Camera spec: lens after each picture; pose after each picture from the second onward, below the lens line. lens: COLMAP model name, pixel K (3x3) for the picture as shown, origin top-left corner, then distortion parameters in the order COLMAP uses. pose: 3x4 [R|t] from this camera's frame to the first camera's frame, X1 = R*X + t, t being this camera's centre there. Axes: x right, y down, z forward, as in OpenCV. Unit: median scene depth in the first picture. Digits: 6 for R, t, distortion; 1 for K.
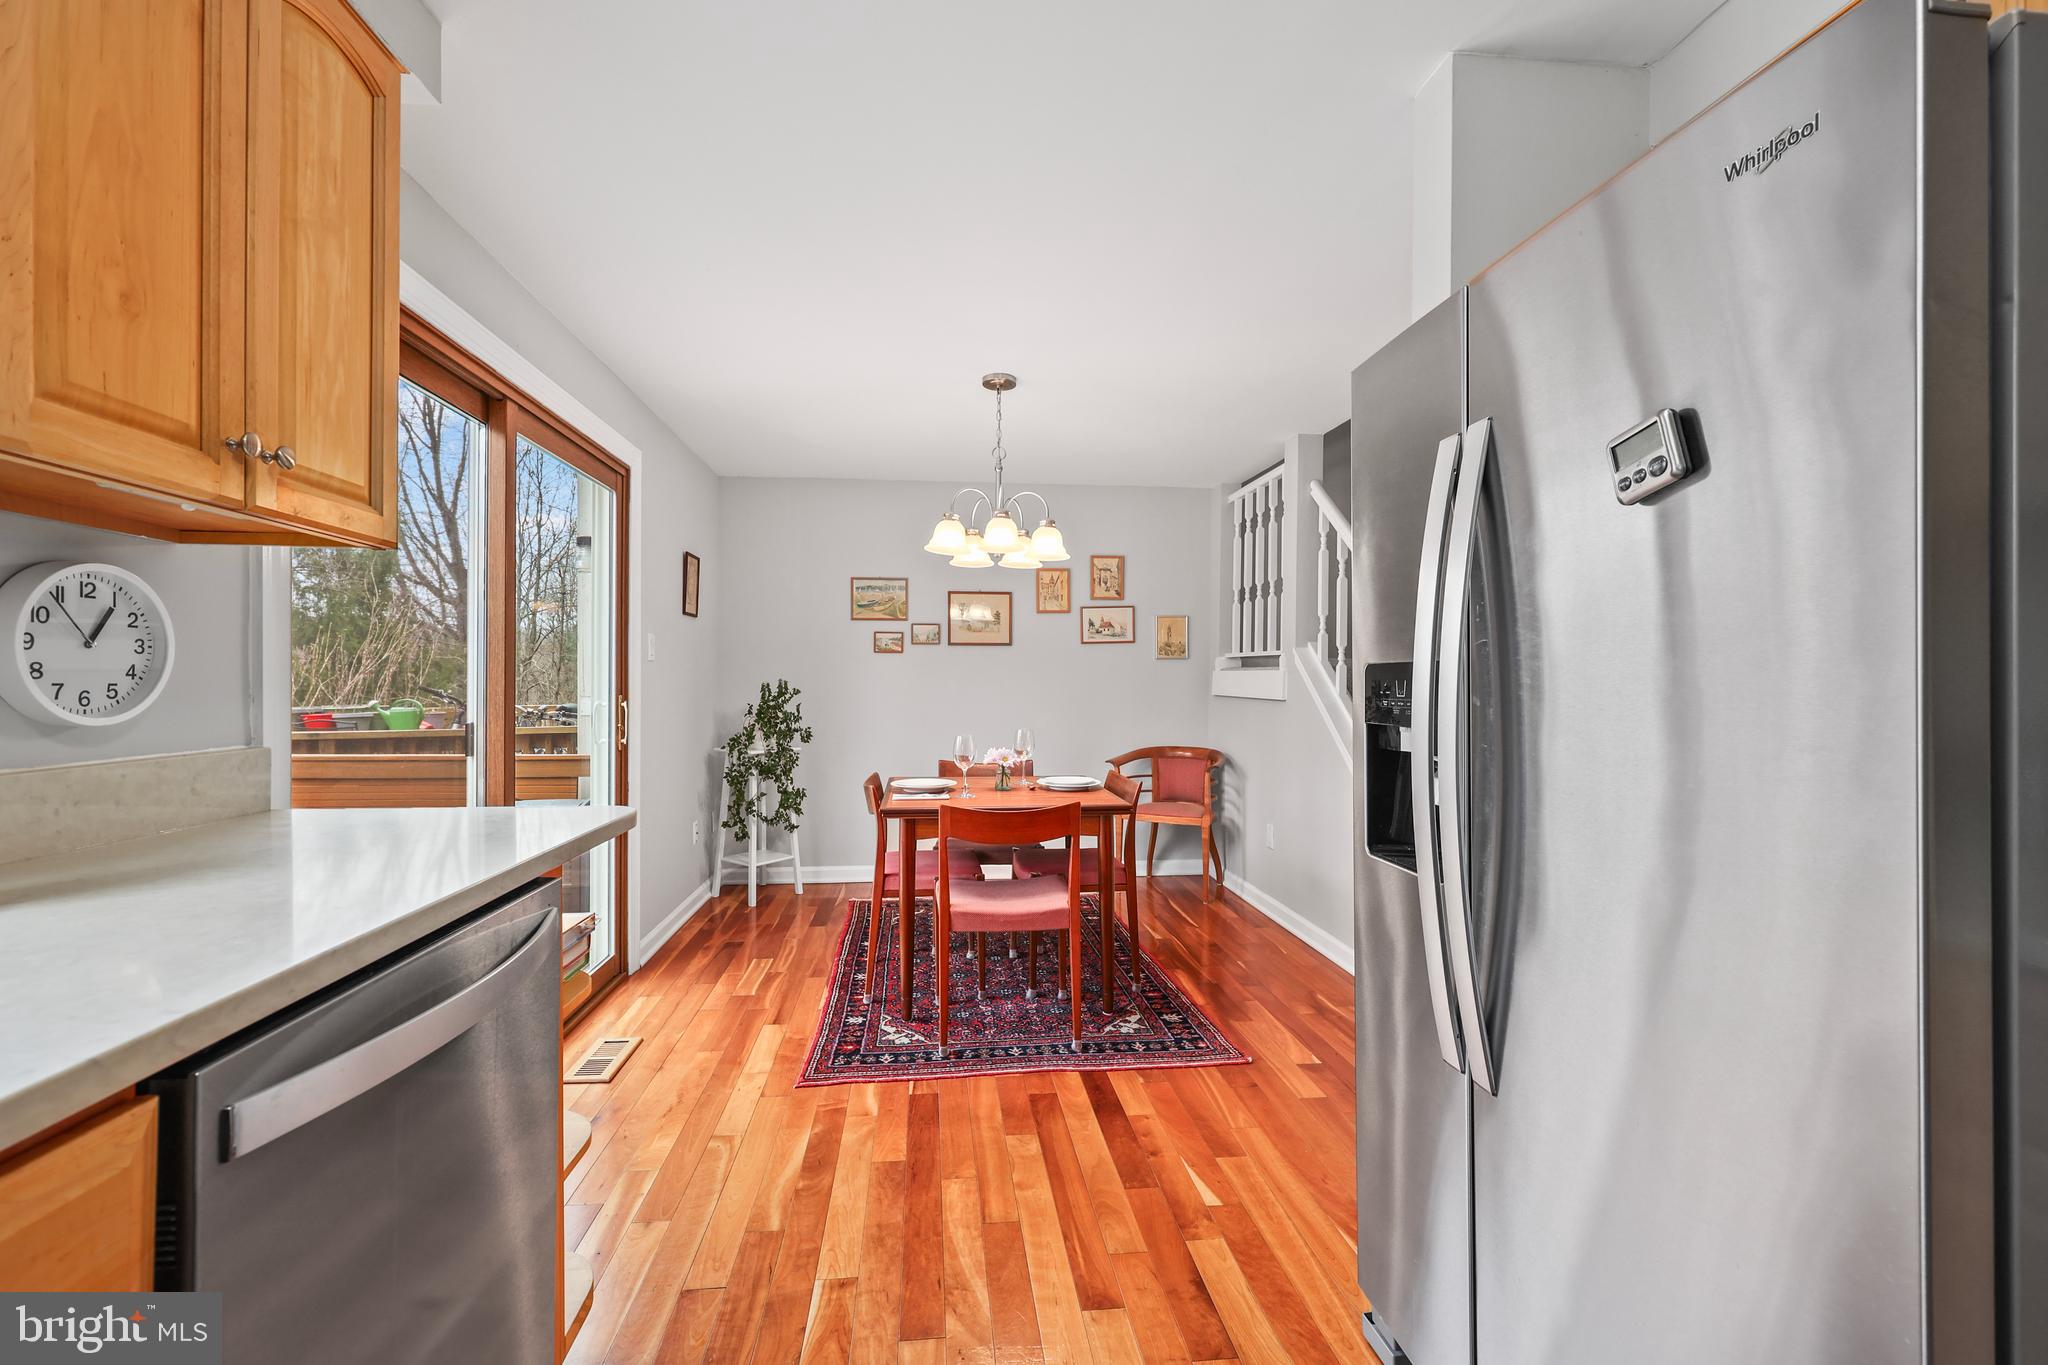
lens RADIAL K [[853.4, 0, 1015.2], [0, 853.4, 665.9], [0, 0, 1]] dist [0.002026, 0.000044]
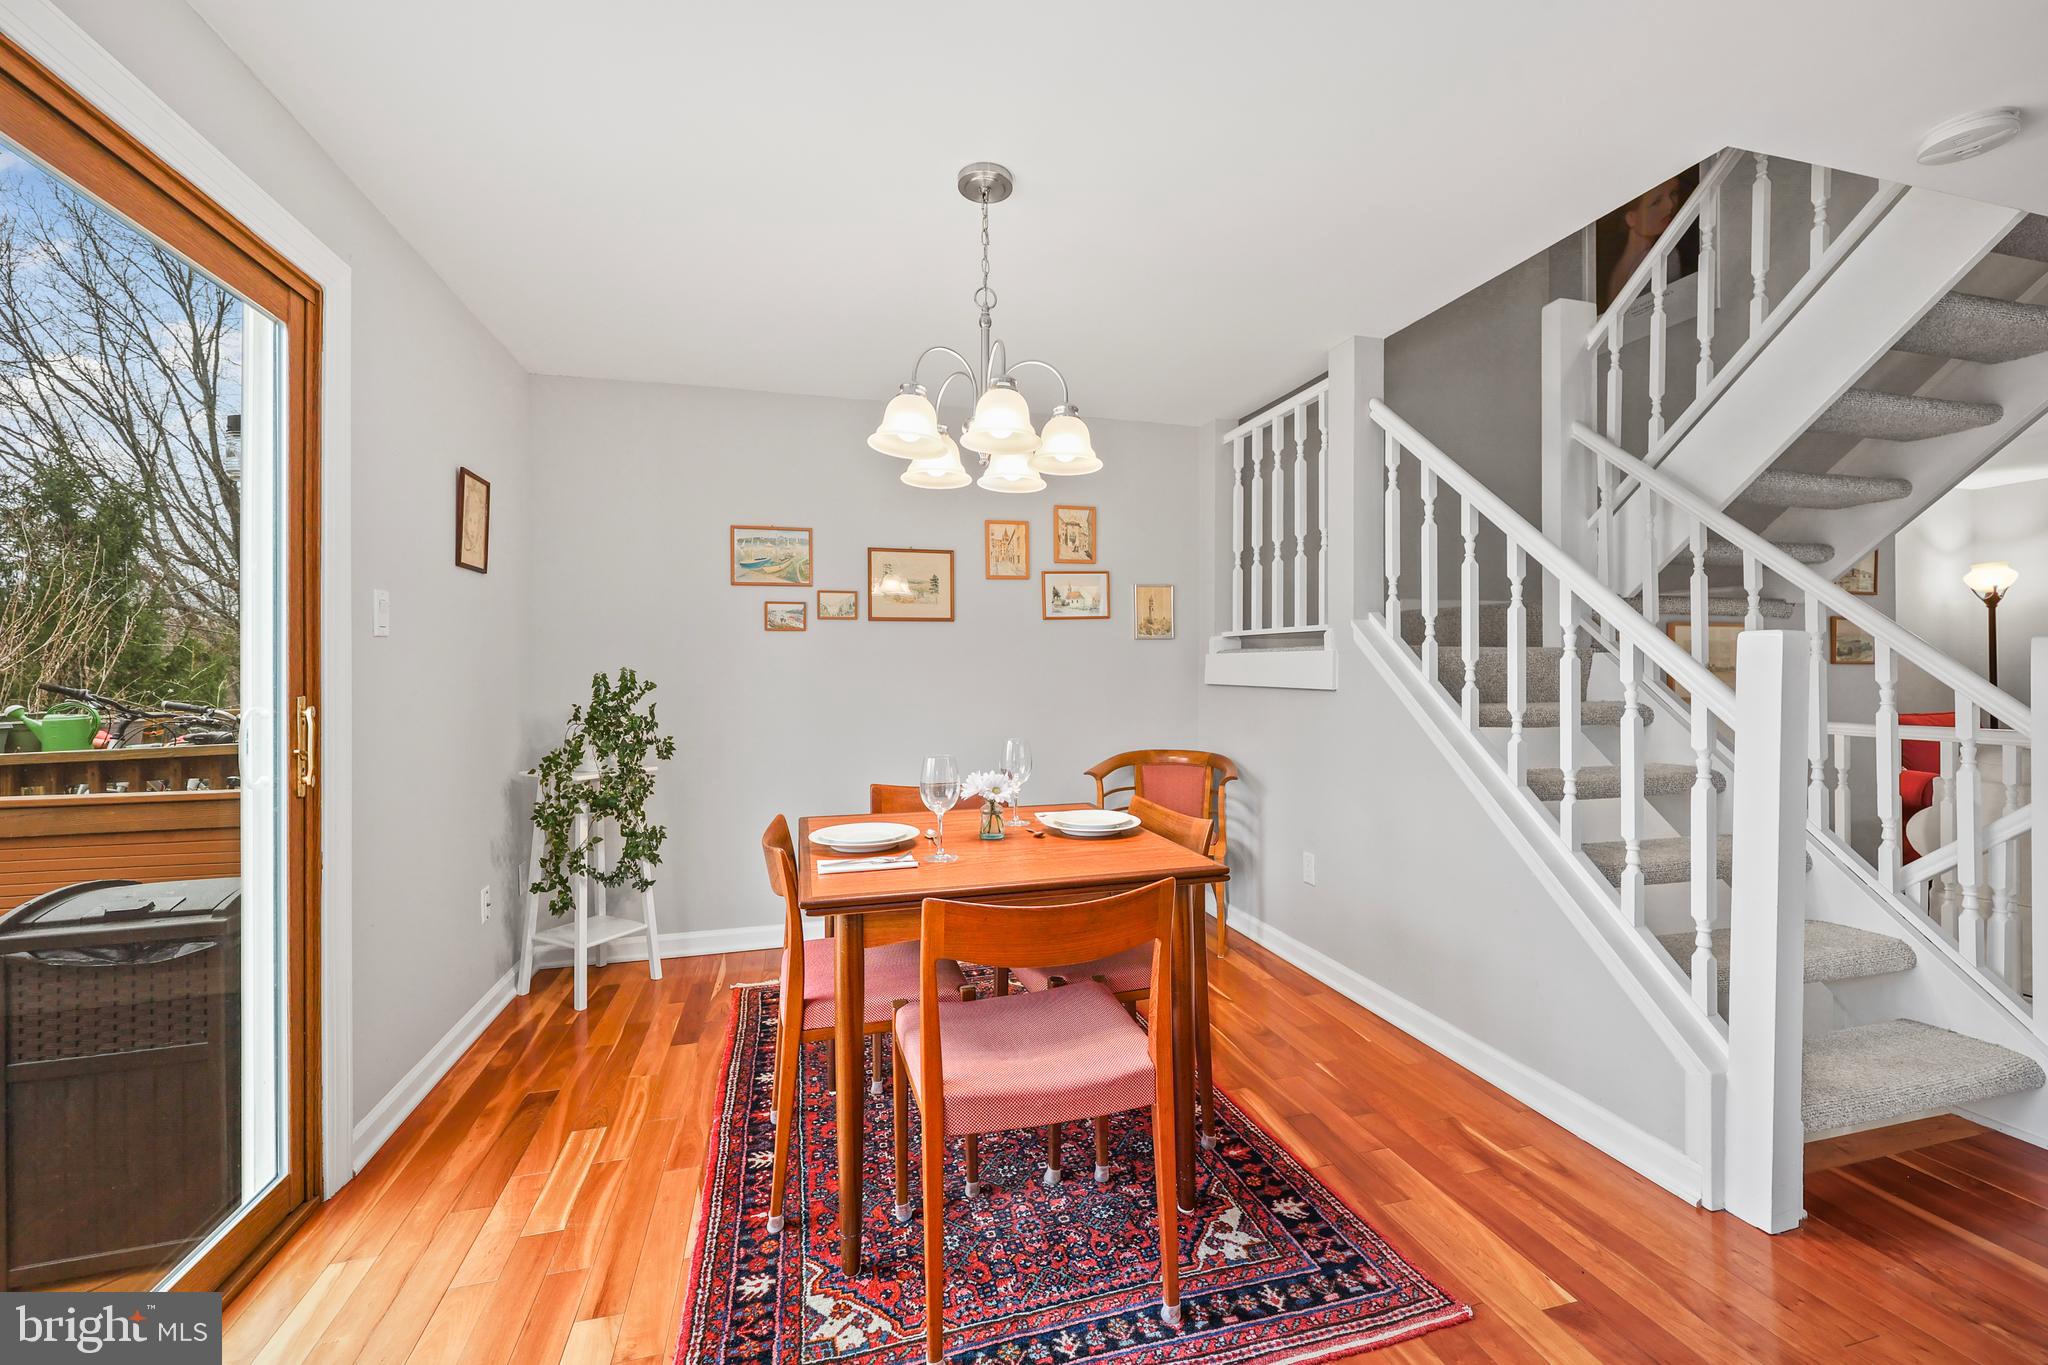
lens RADIAL K [[827.8, 0, 1028.2], [0, 827.8, 659.9], [0, 0, 1]] dist [0.000958, -0.000086]
pose [[0.986524, -0.006252, 0.163499, -0.067531], [0.005797, 0.999978, 0.003258, 0.009215], [-0.163515, -0.002267, 0.986538, 0.305565]]
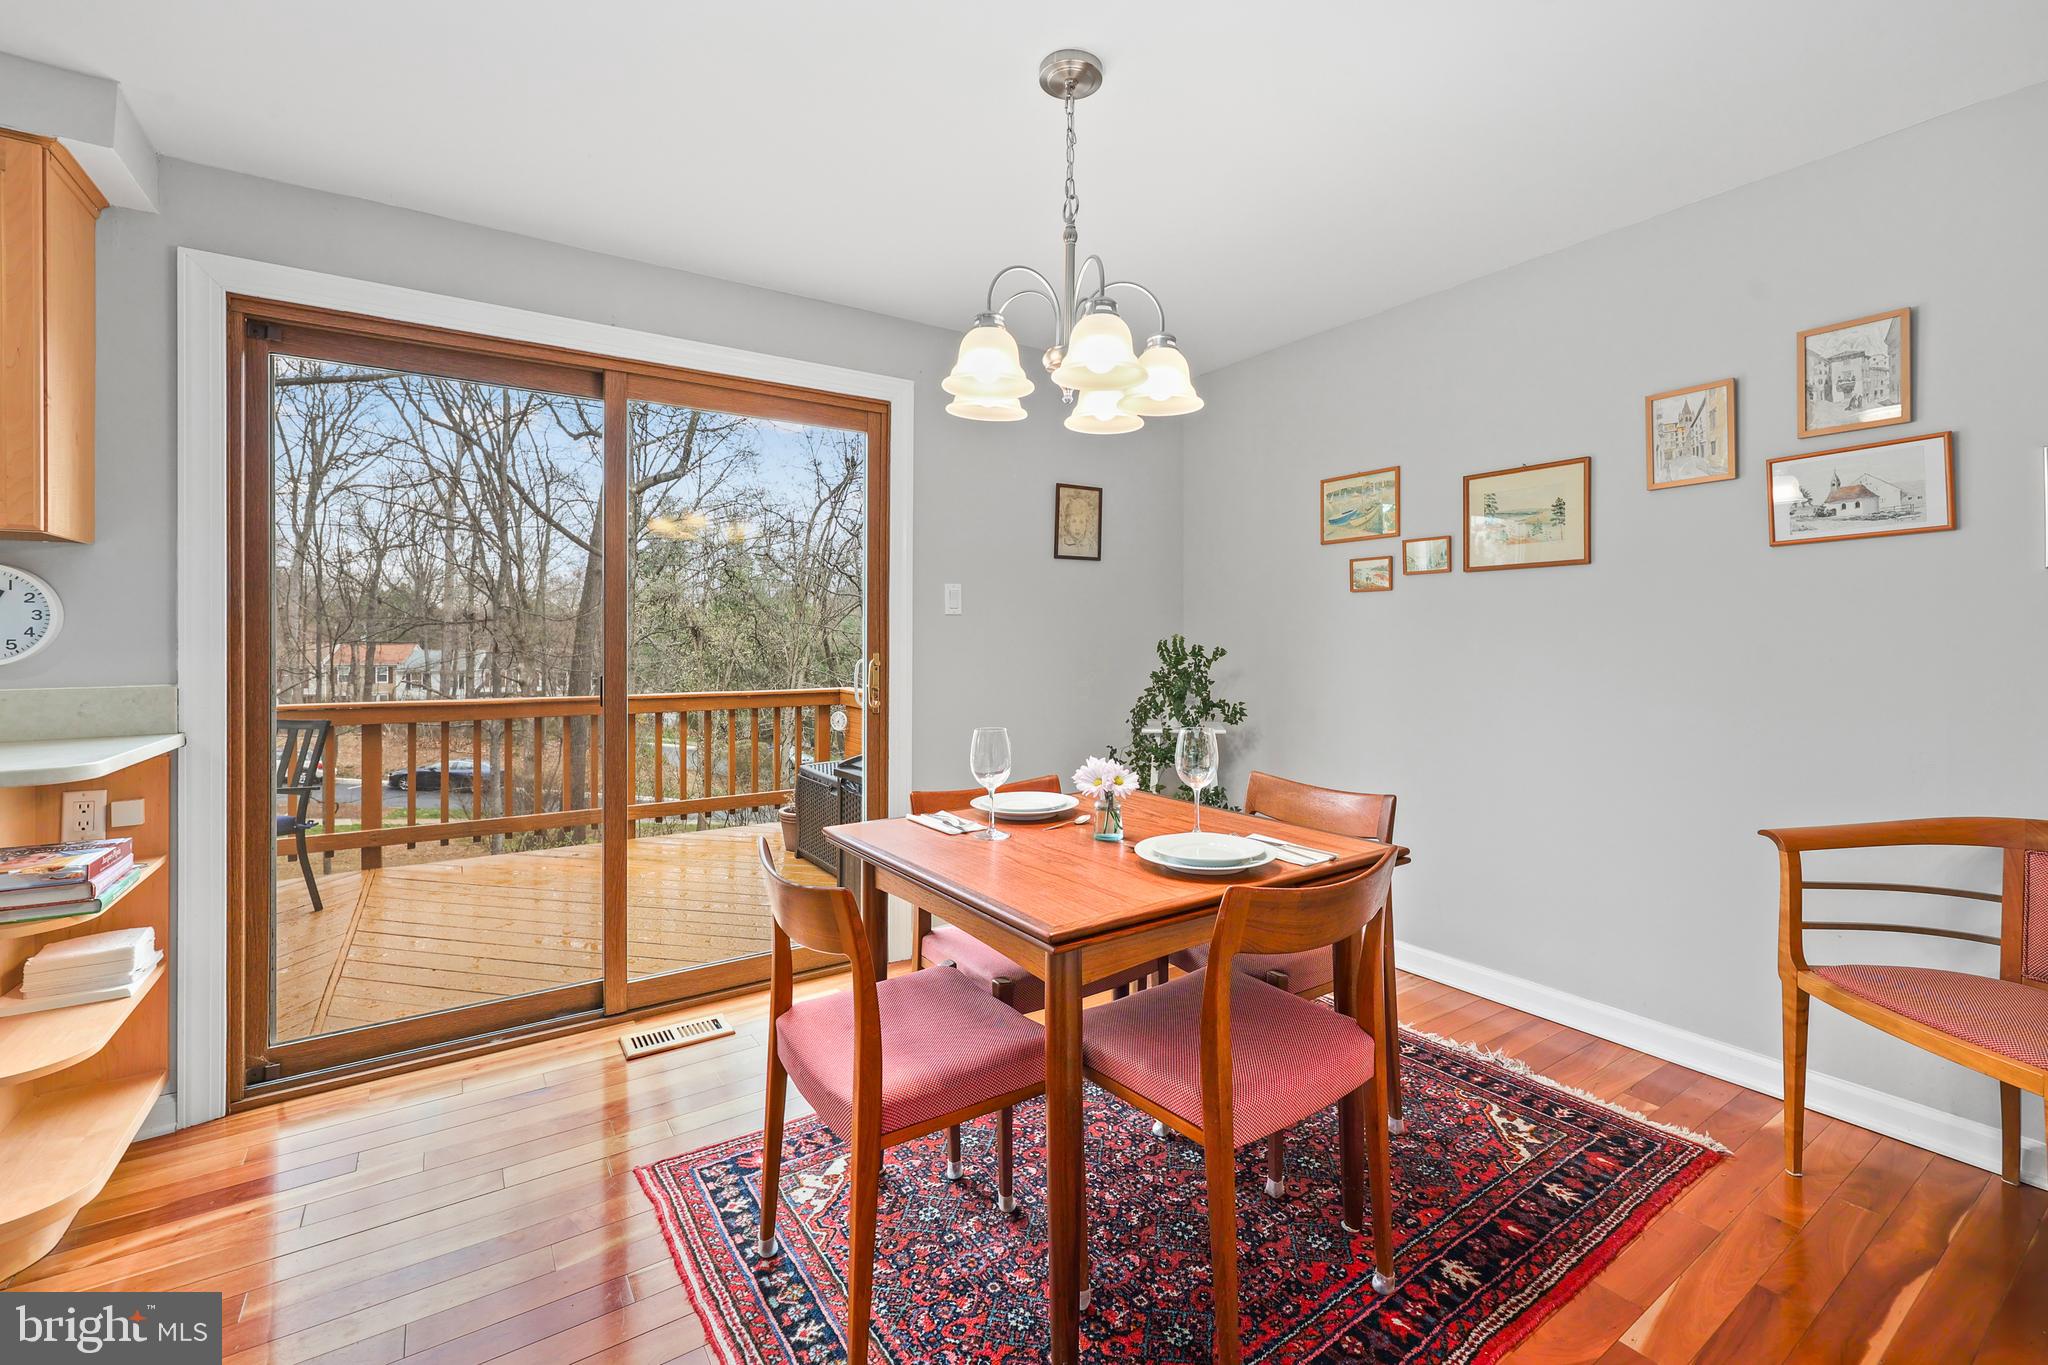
lens RADIAL K [[857.1, 0, 1028.8], [0, 857.1, 639.7], [0, 0, 1]] dist [-0.009569, -0.000103]
pose [[0.473089, -0.003986, -0.881006, 0.318736], [0.017099, 0.999843, 0.004658, 0.014069], [0.880849, -0.017268, 0.473082, 0.543084]]
